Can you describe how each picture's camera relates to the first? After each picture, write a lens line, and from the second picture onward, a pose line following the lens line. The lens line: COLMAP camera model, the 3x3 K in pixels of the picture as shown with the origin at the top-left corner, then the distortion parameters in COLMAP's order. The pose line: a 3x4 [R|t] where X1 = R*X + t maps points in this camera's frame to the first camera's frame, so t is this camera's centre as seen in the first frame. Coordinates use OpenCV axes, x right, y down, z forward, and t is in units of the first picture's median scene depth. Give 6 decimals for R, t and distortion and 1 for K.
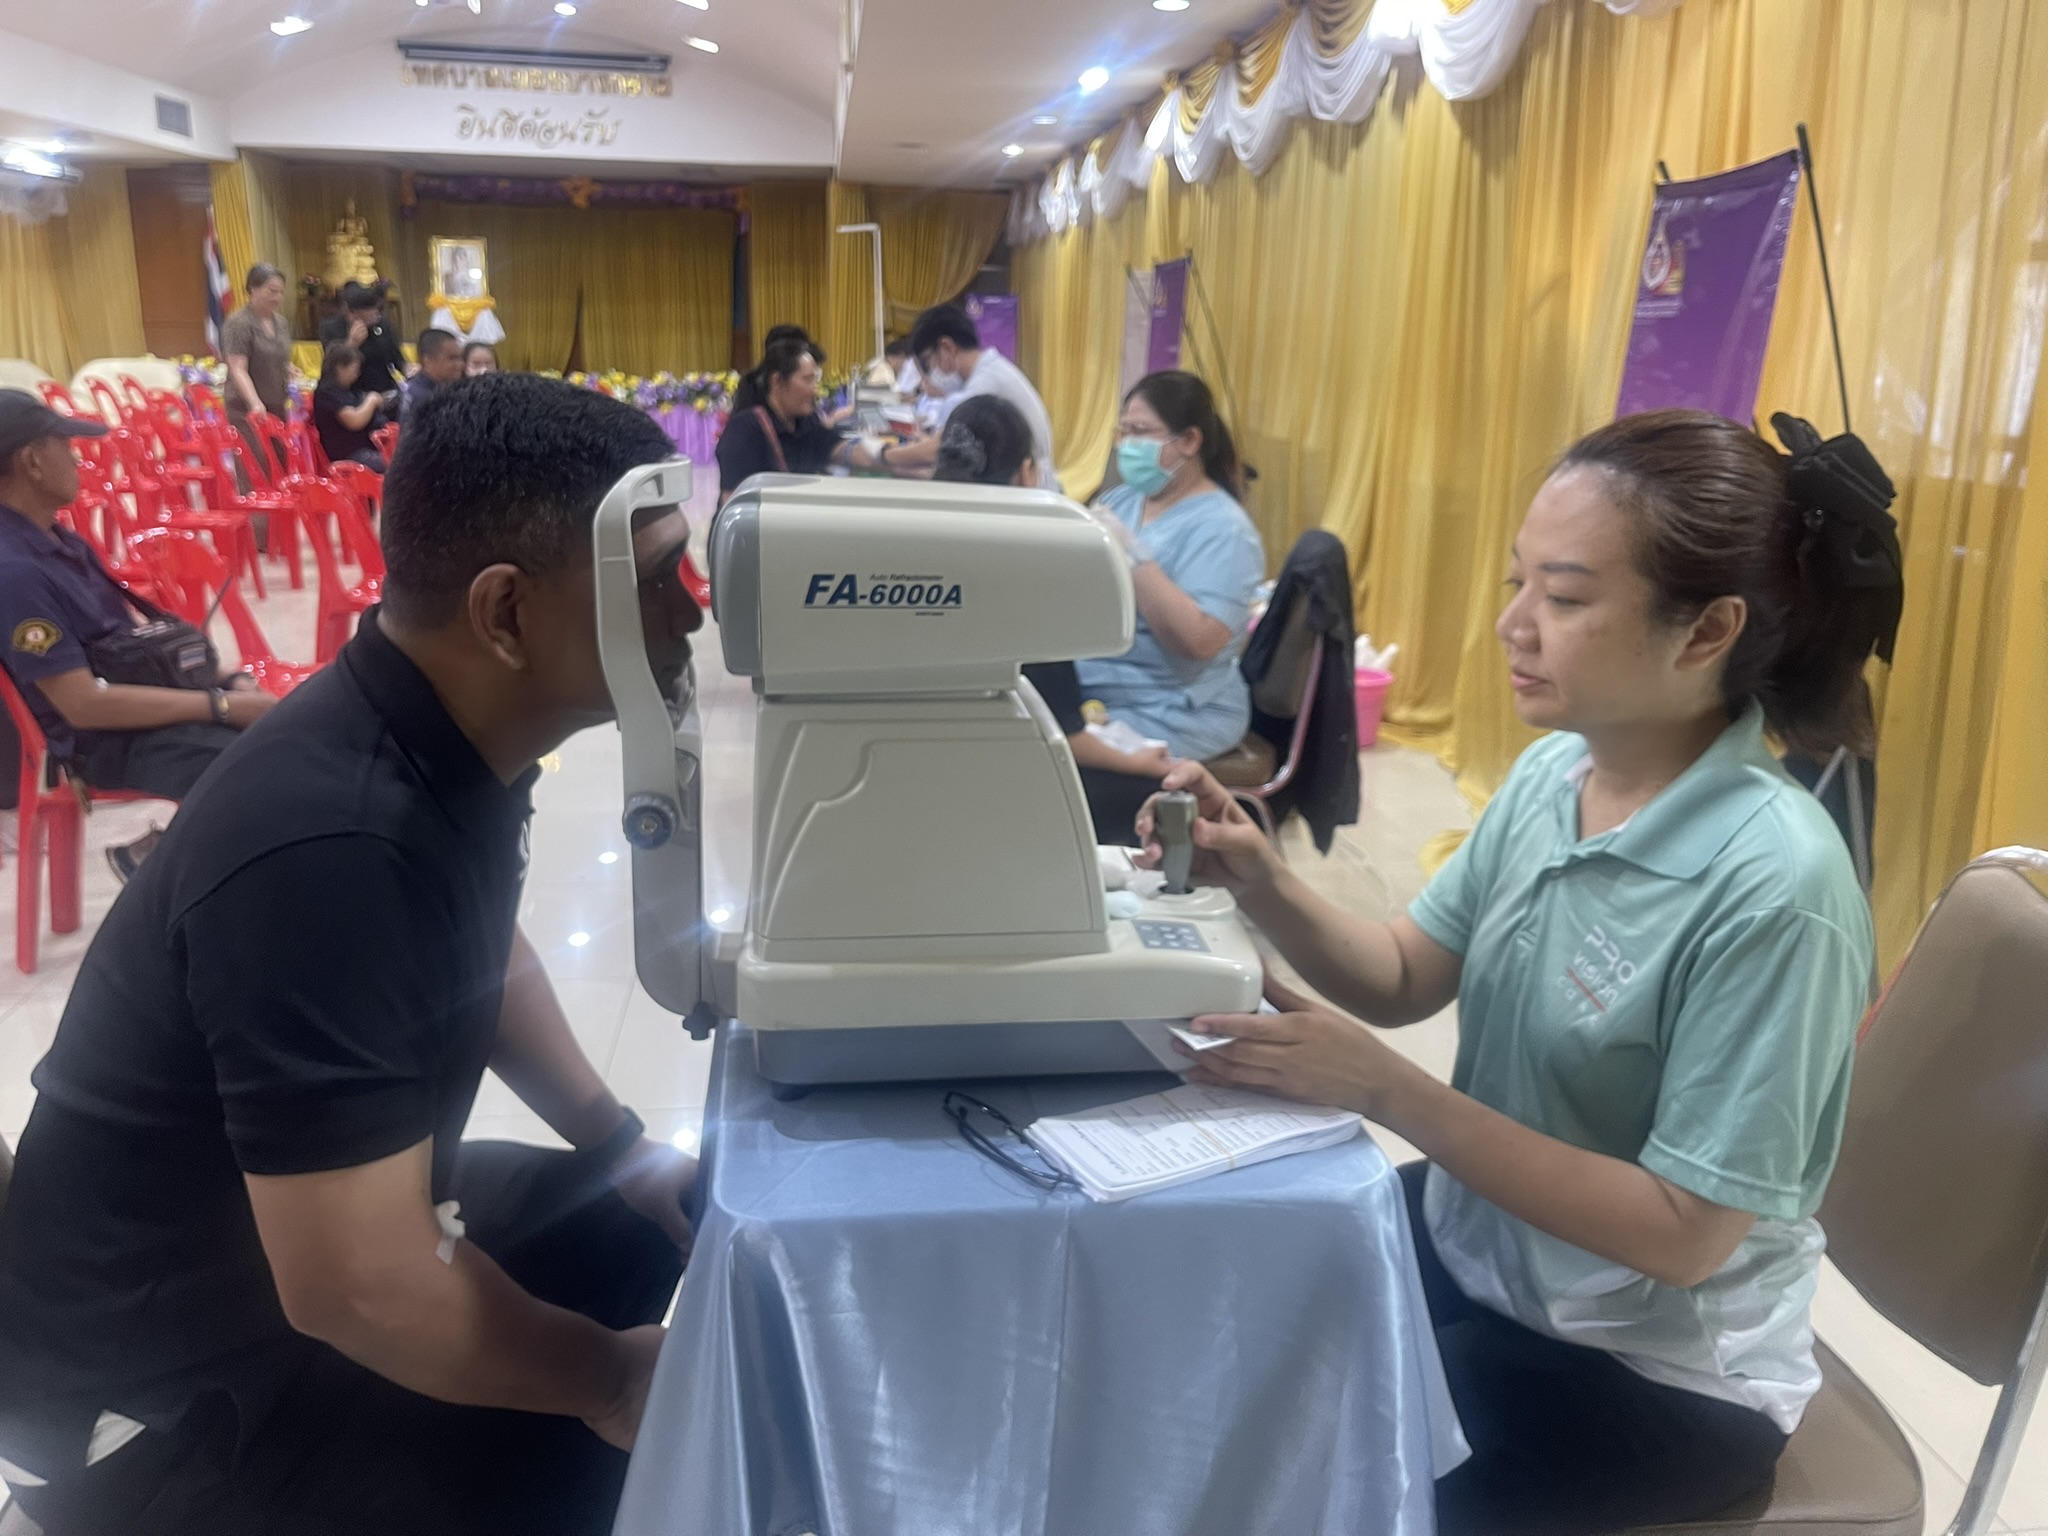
lens RADIAL K [[1585.9, 0, 1024.1], [0, 1585.9, 761.5], [0, 0, 1]] dist [0.074531, -0.103059]
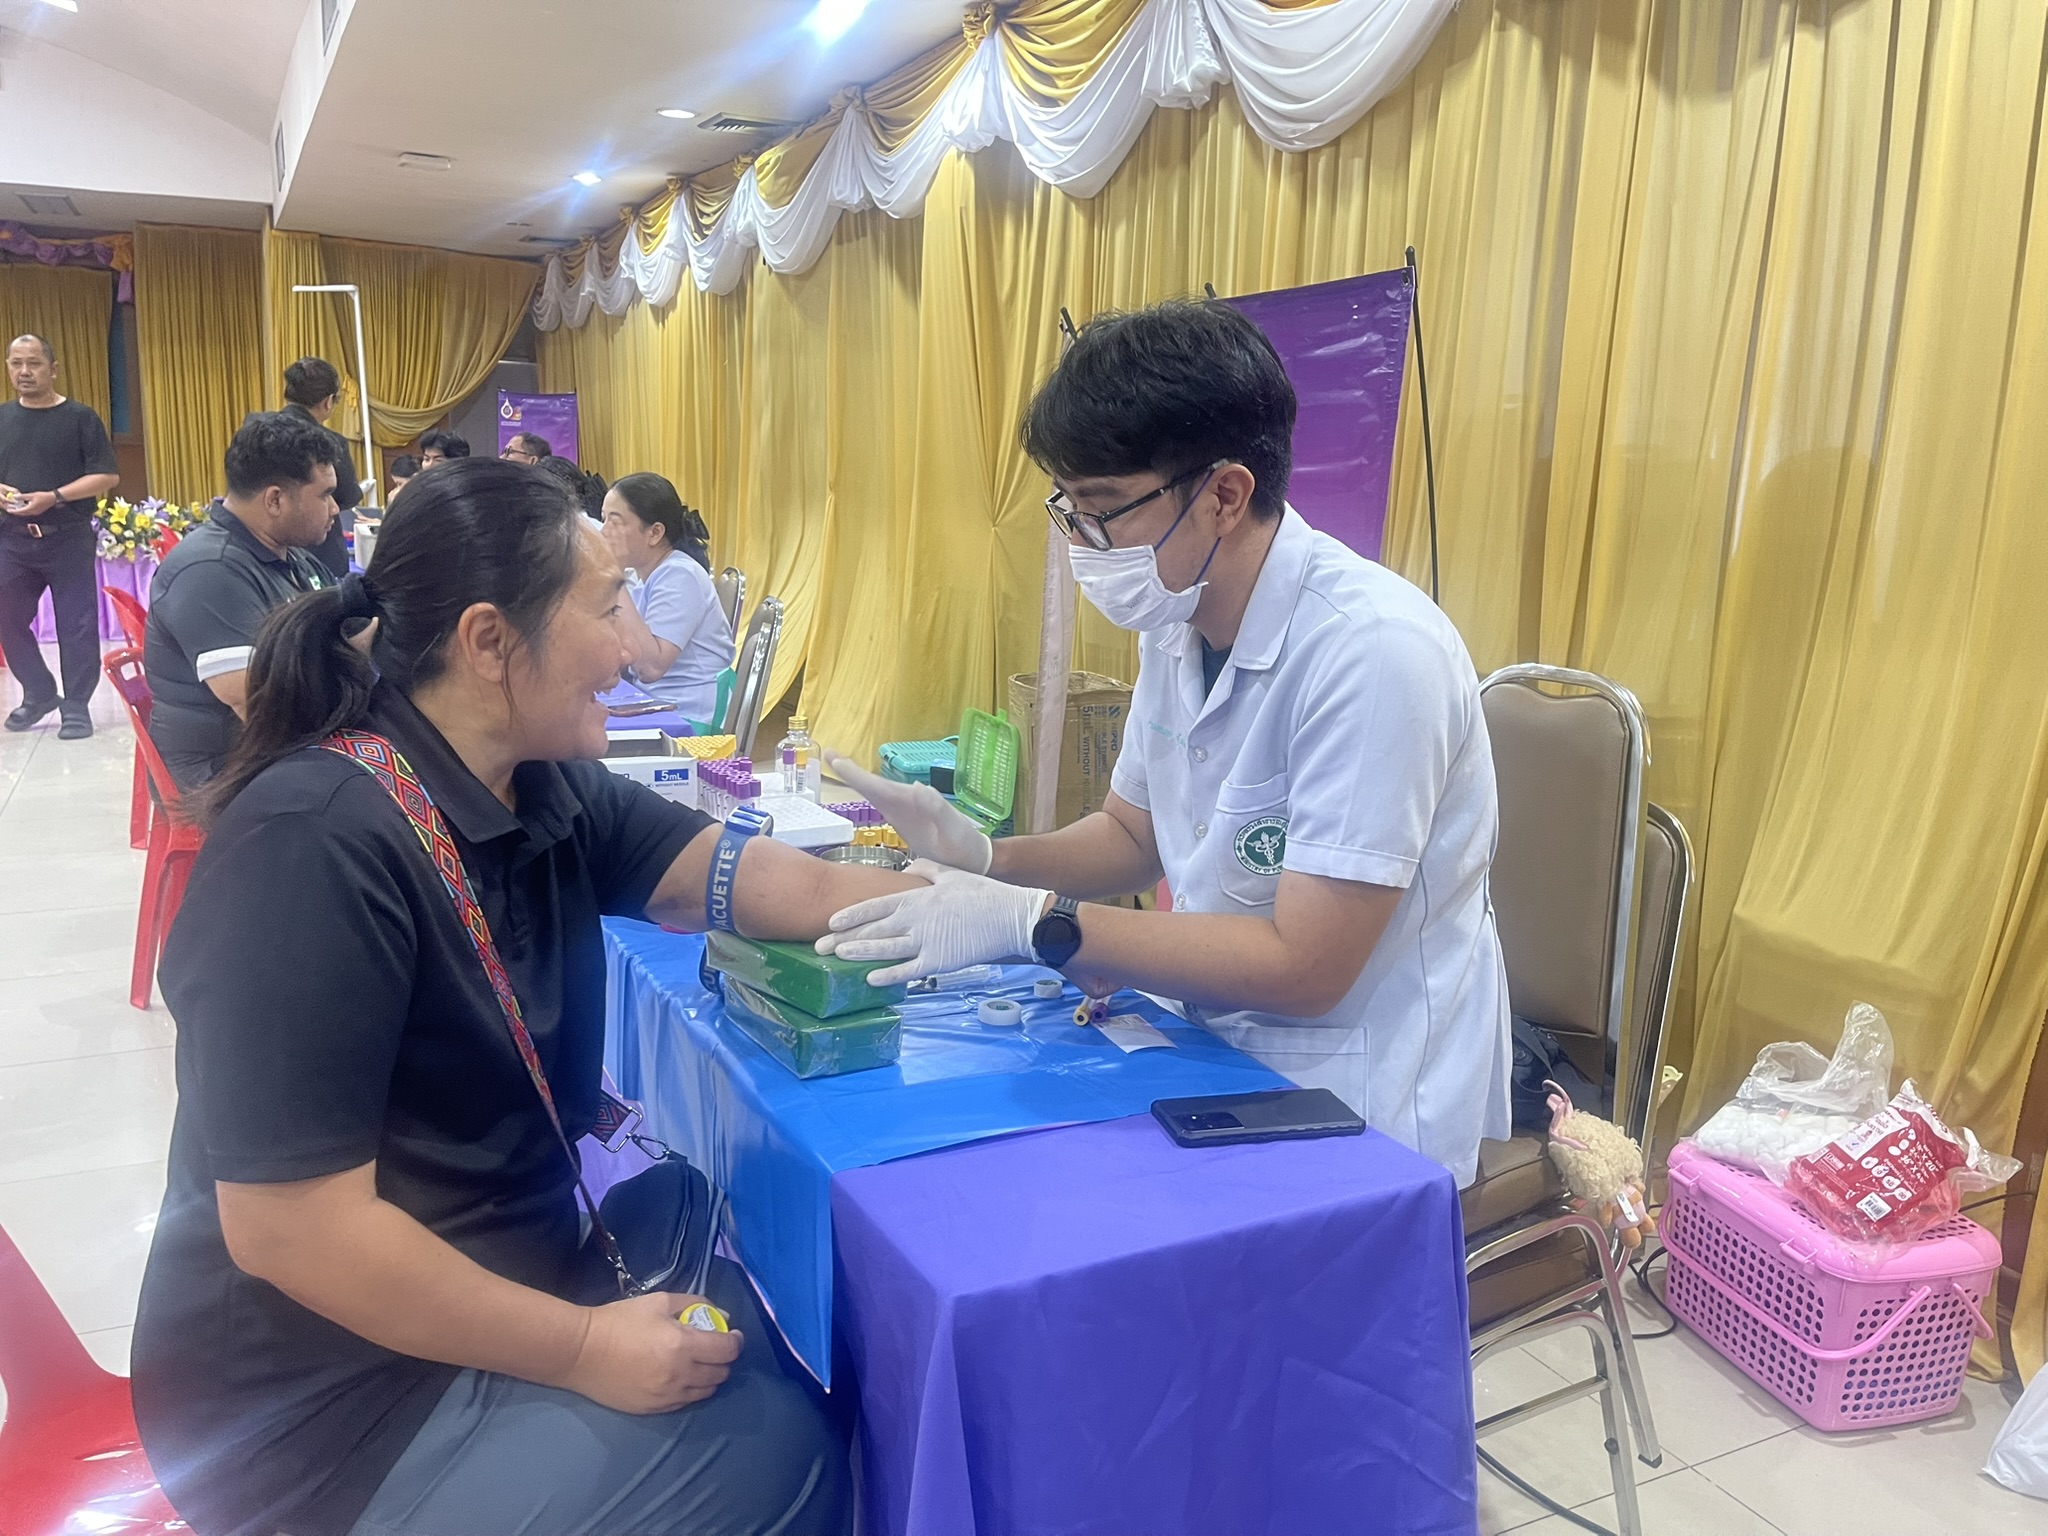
lens RADIAL K [[1585.9, 0, 1041.0], [0, 1585.9, 775.9], [0, 0, 1]] dist [0.074531, -0.103059]
pose [[0.940621, -0.047726, 0.336086, -0.066171], [0.069652, 0.996137, -0.053479, -0.085635], [-0.332235, 0.073713, 0.940312, 0.328152]]
